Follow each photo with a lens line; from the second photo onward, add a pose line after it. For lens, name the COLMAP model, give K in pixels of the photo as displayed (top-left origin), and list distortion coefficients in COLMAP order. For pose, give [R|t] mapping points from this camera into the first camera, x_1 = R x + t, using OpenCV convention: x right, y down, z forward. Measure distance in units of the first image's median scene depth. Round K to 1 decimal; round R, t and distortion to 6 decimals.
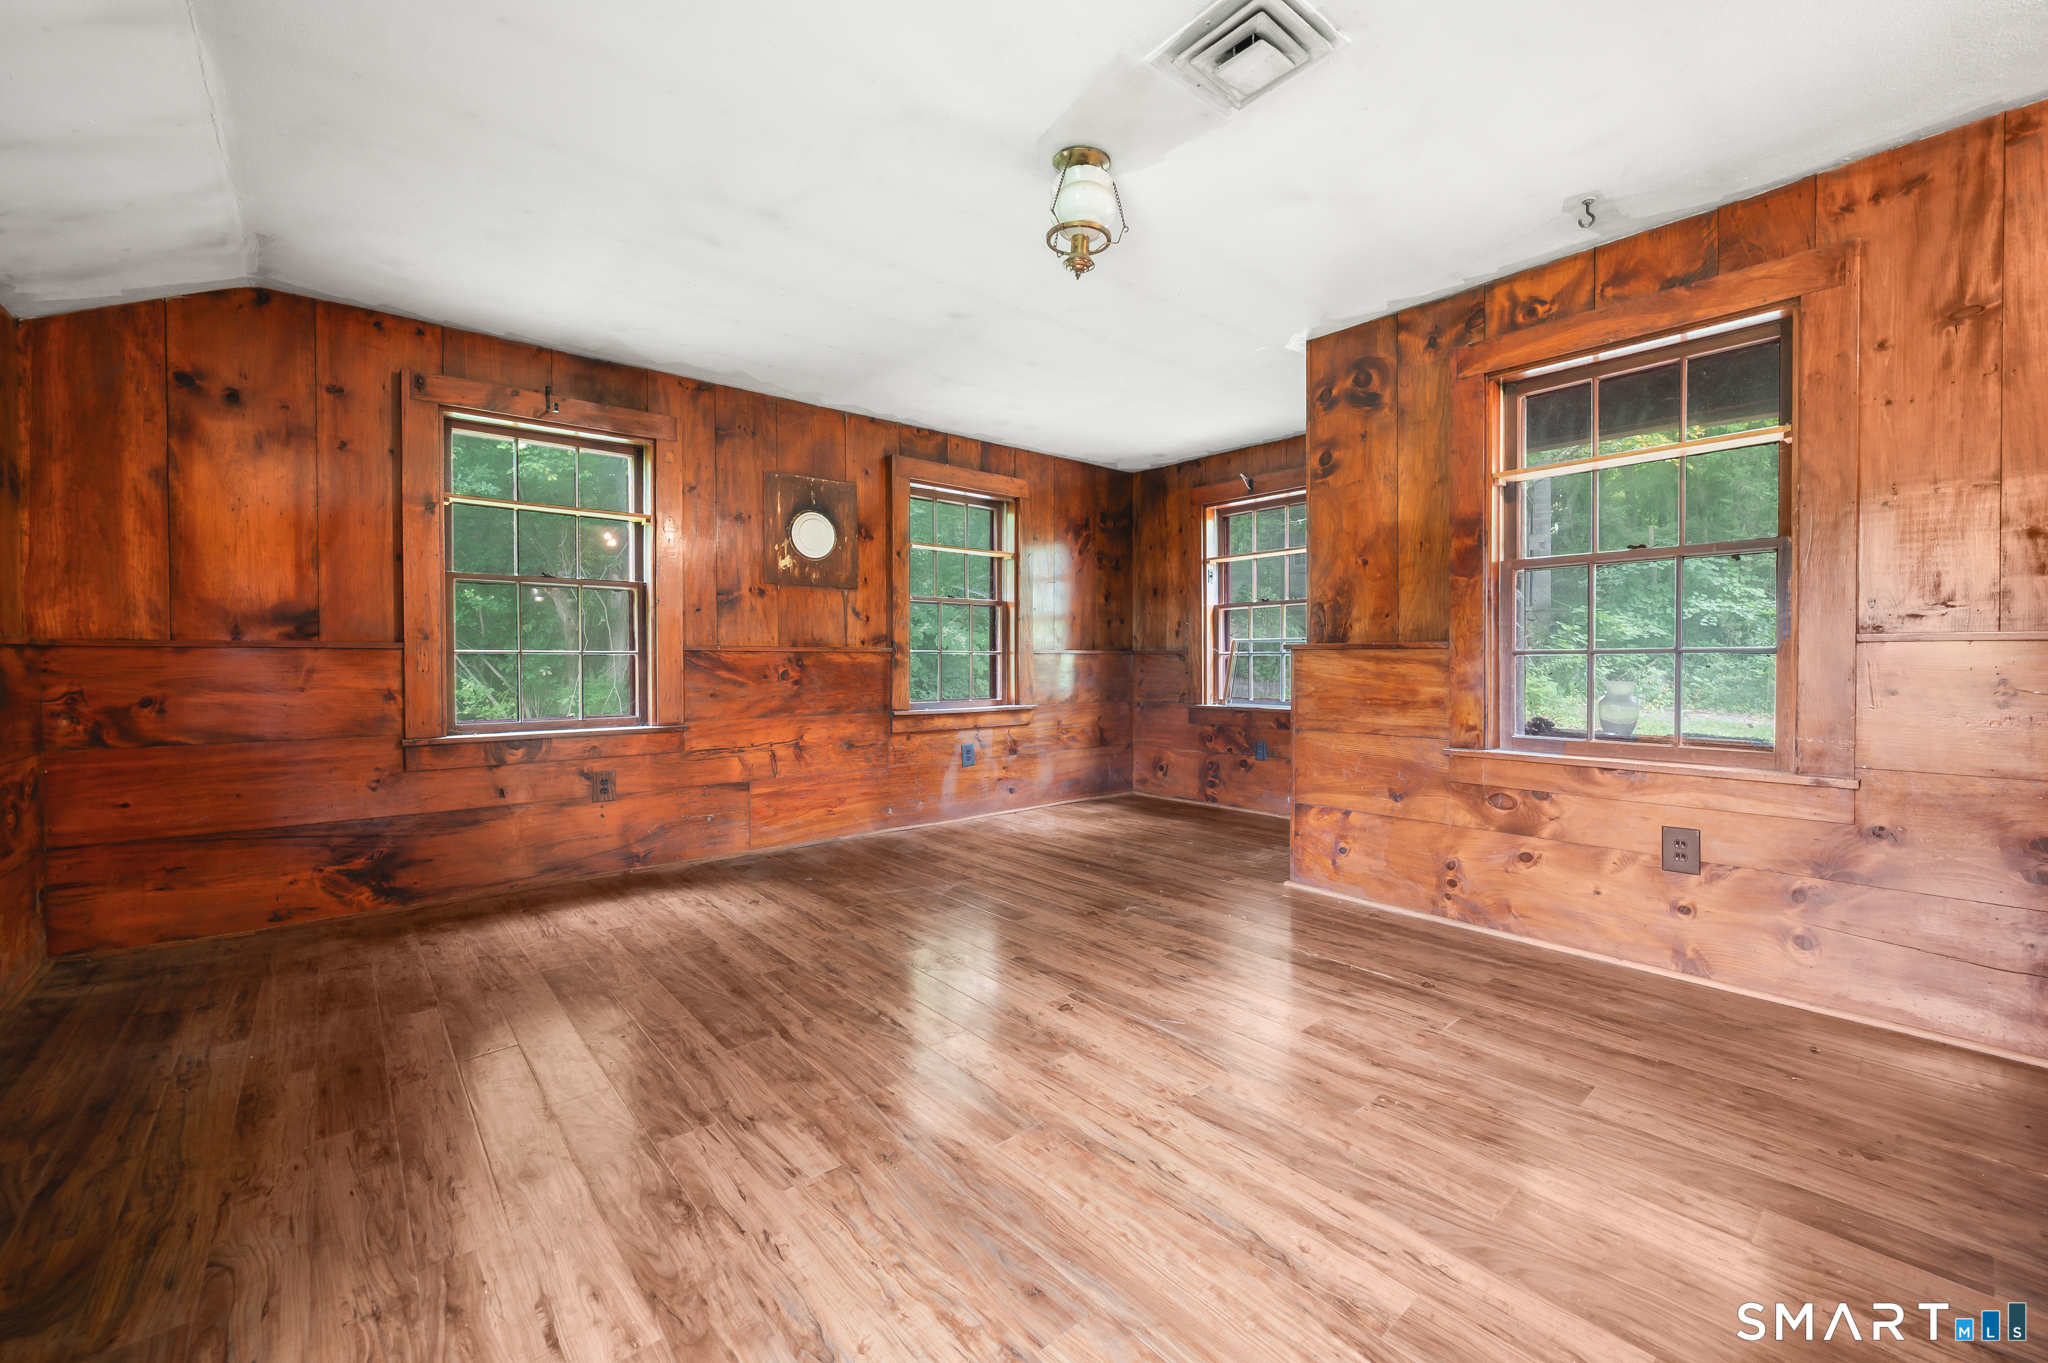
lens RADIAL K [[807.0, 0, 1005.6], [0, 807.0, 673.6], [0, 0, 1]] dist [0.002910, 0.000239]
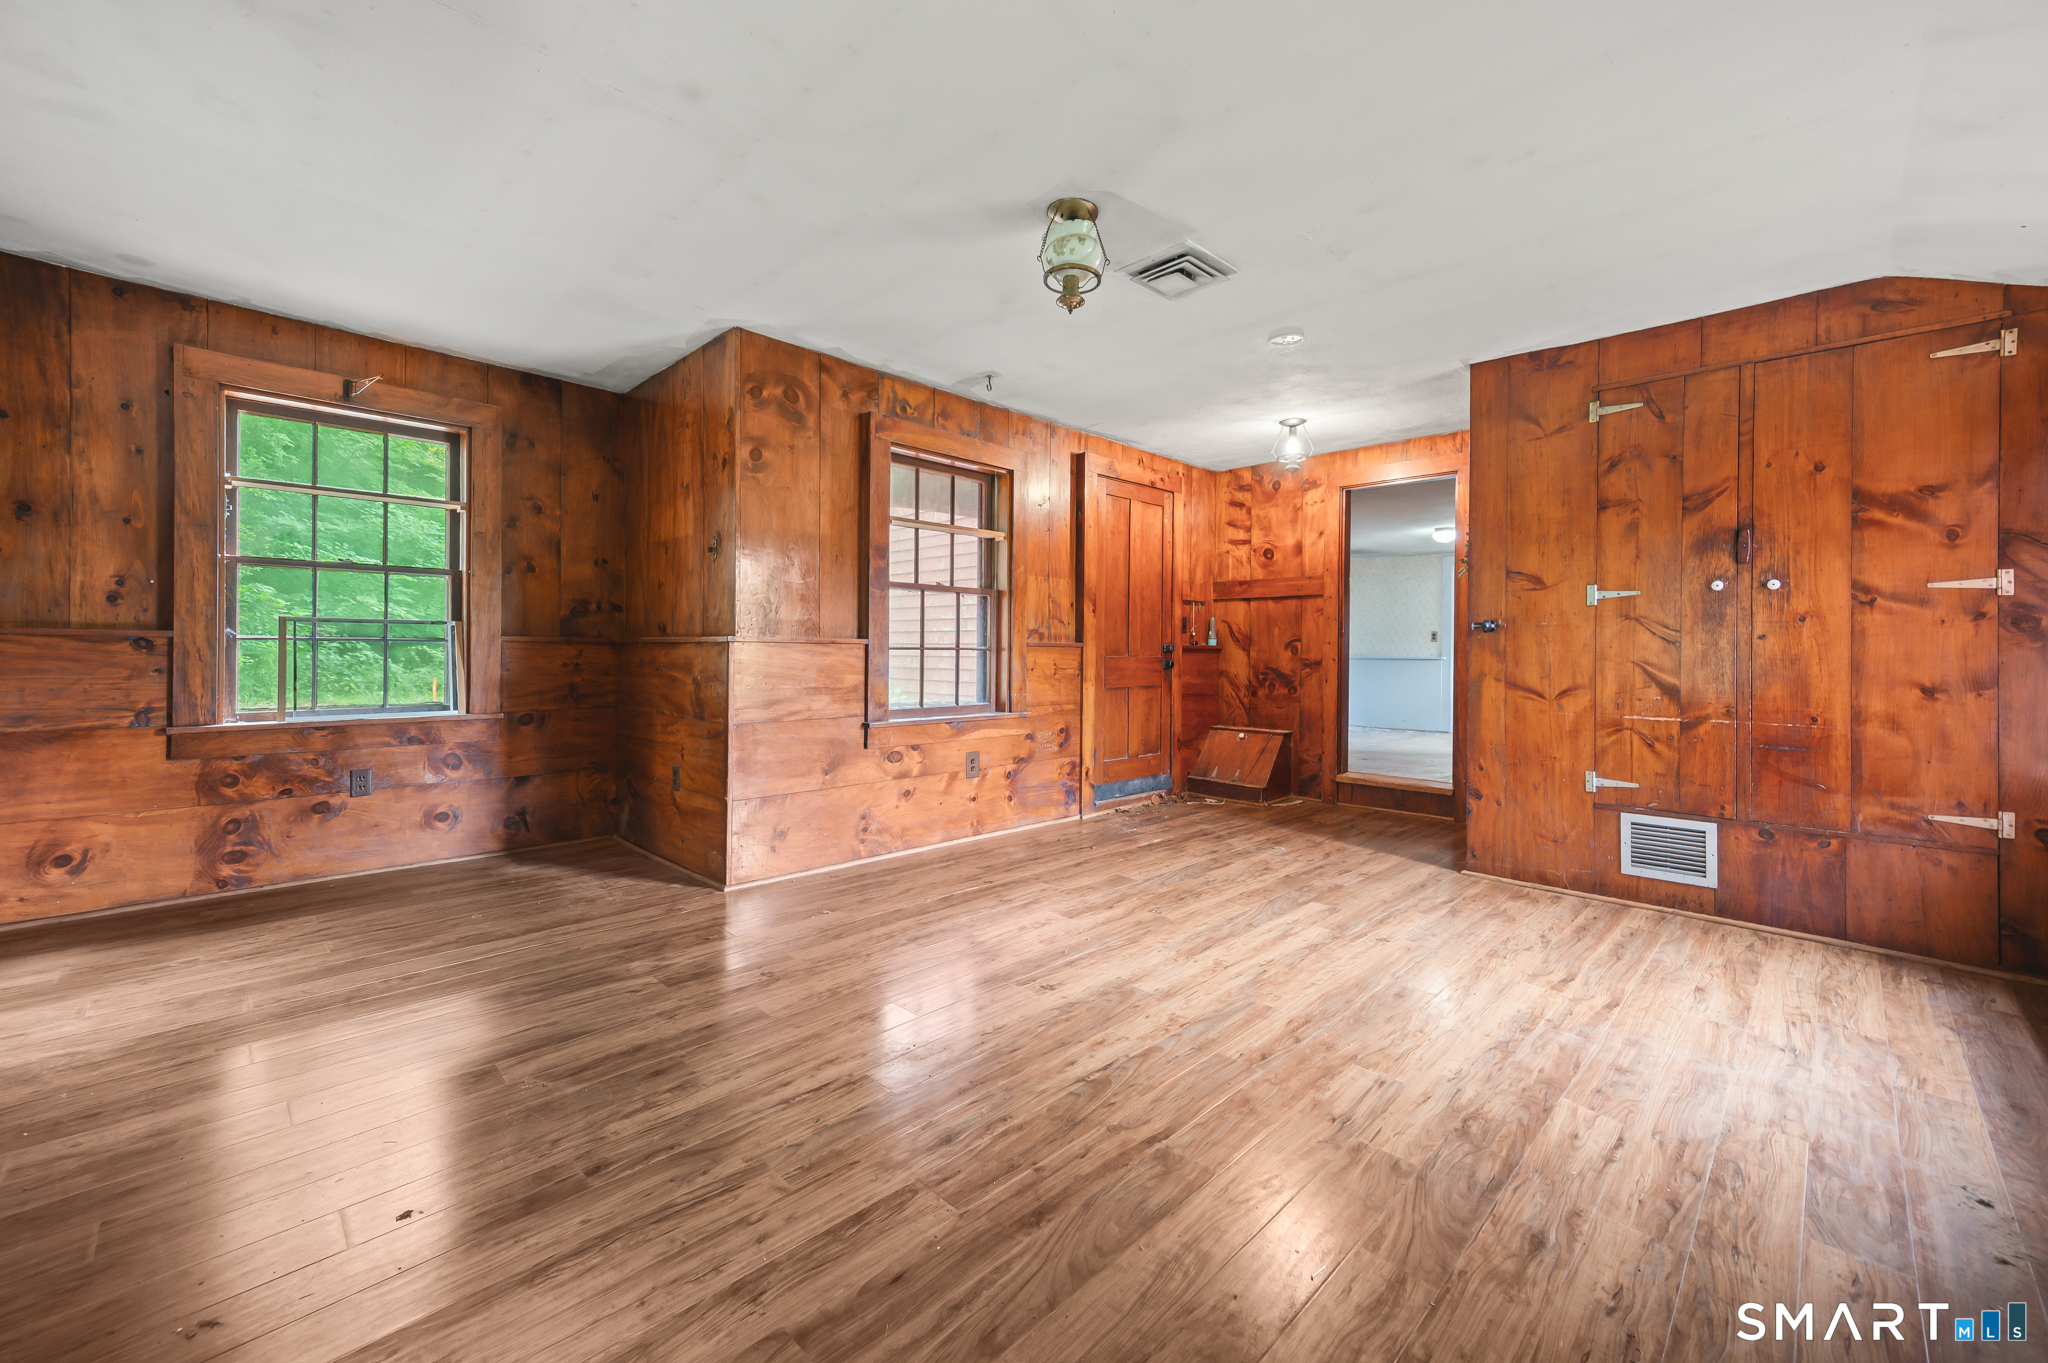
lens RADIAL K [[807.0, 0, 1025.8], [0, 807.0, 690.3], [0, 0, 1]] dist [0.002910, 0.000239]
pose [[-0.088465, -0.043636, 0.995123, -0.783749], [0.008772, 0.998967, 0.044585, -0.018387], [-0.996041, 0.012674, -0.087991, 0.913235]]
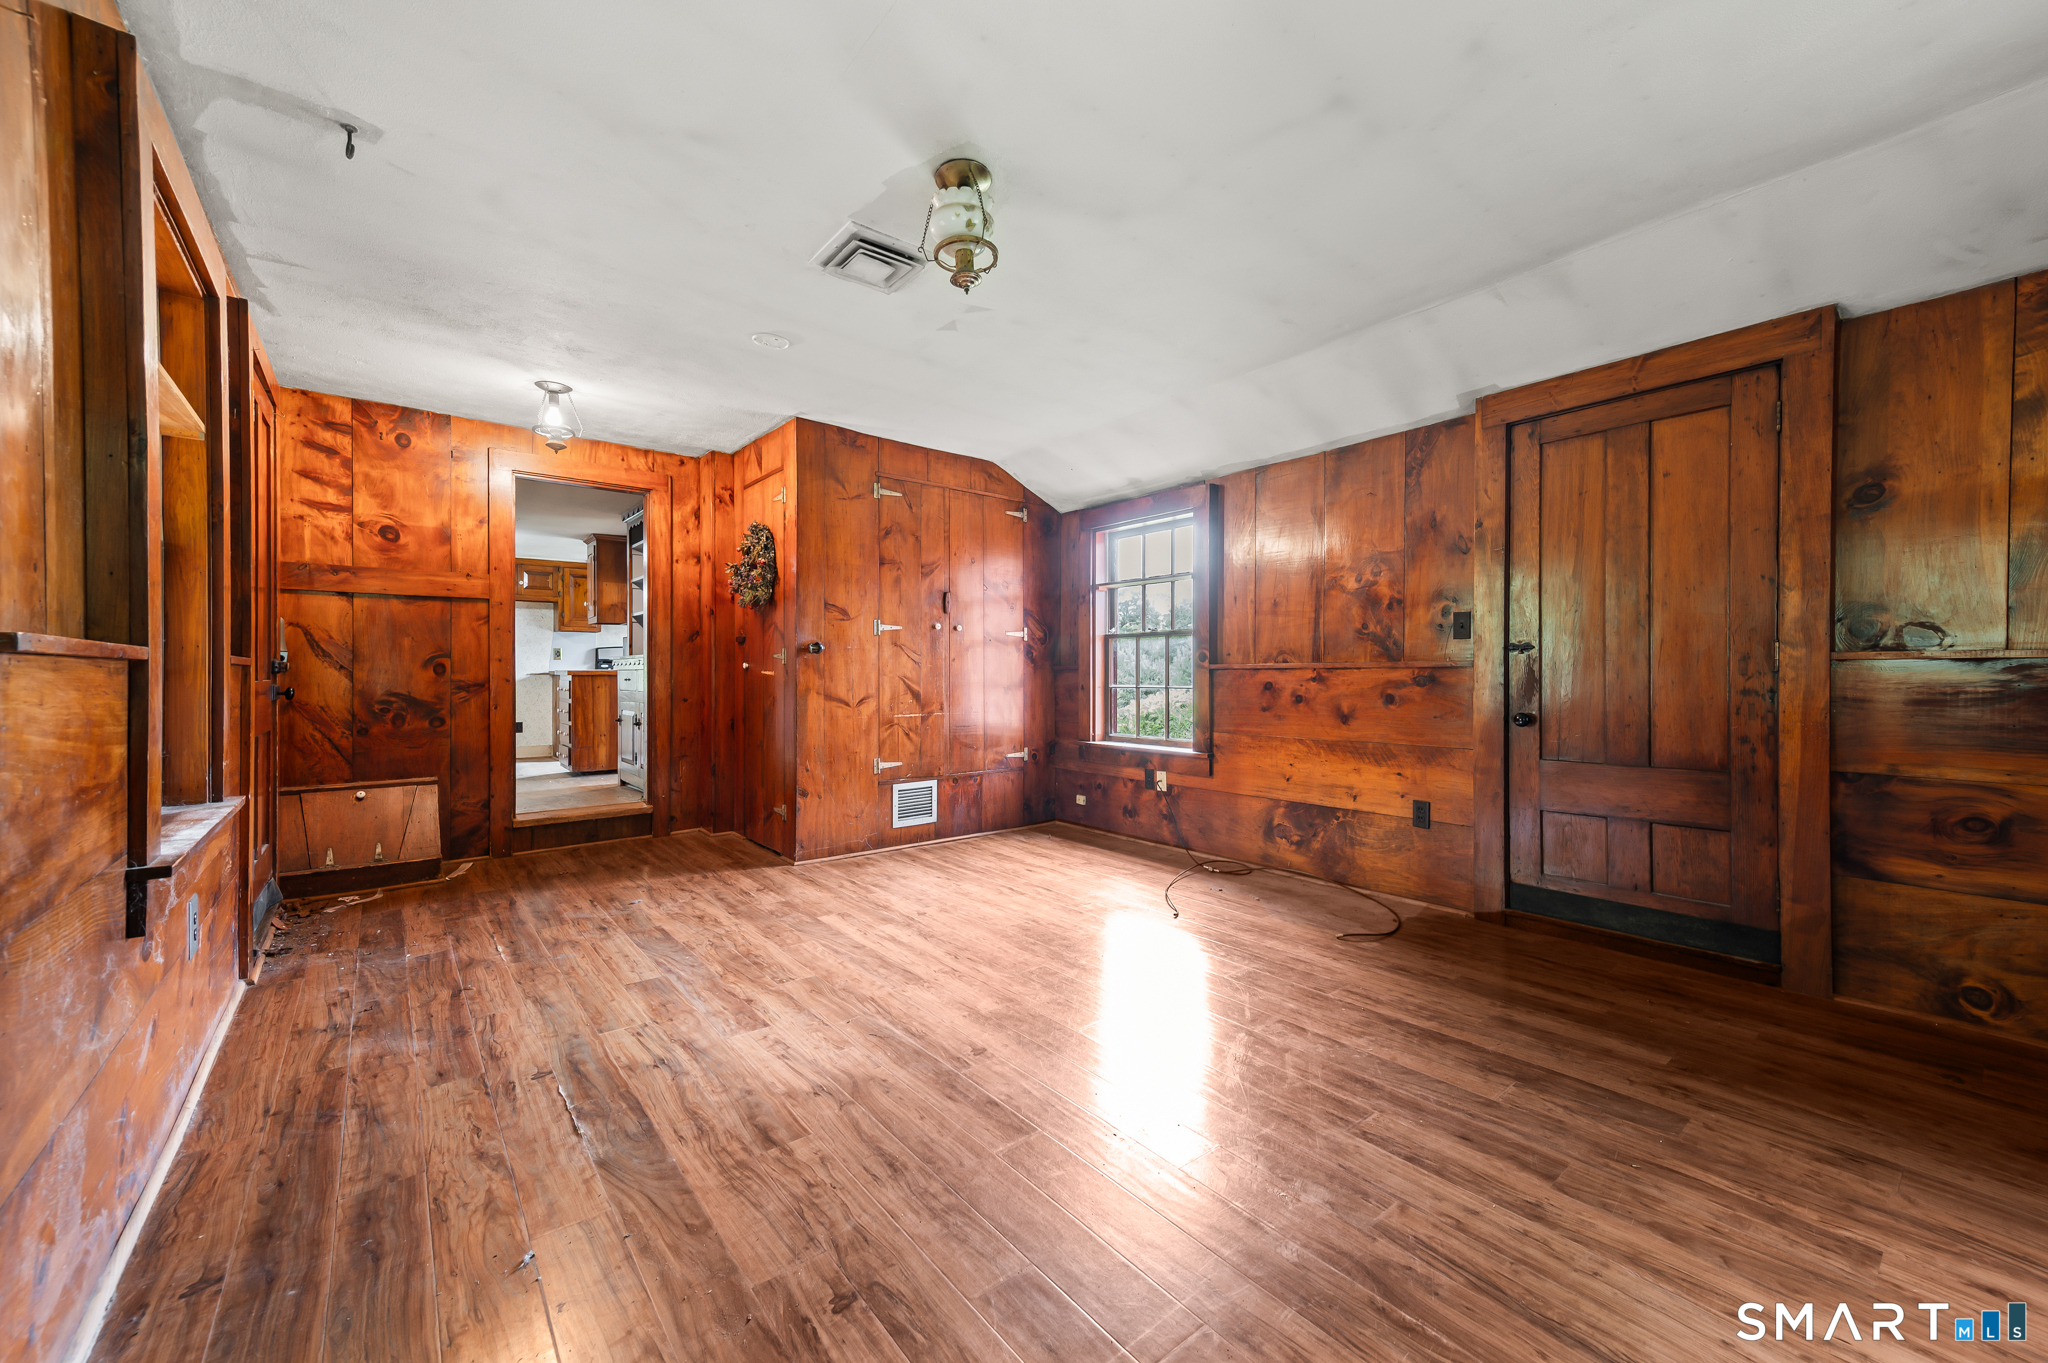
lens RADIAL K [[807.0, 0, 1021.0], [0, 807.0, 724.0], [0, 0, 1]] dist [0.002910, 0.000239]
pose [[-0.999949, 0.004199, 0.009188, 0.012237], [0.004950, 0.996511, 0.083310, -0.038570], [-0.008806, 0.083351, -0.996481, 1.558931]]
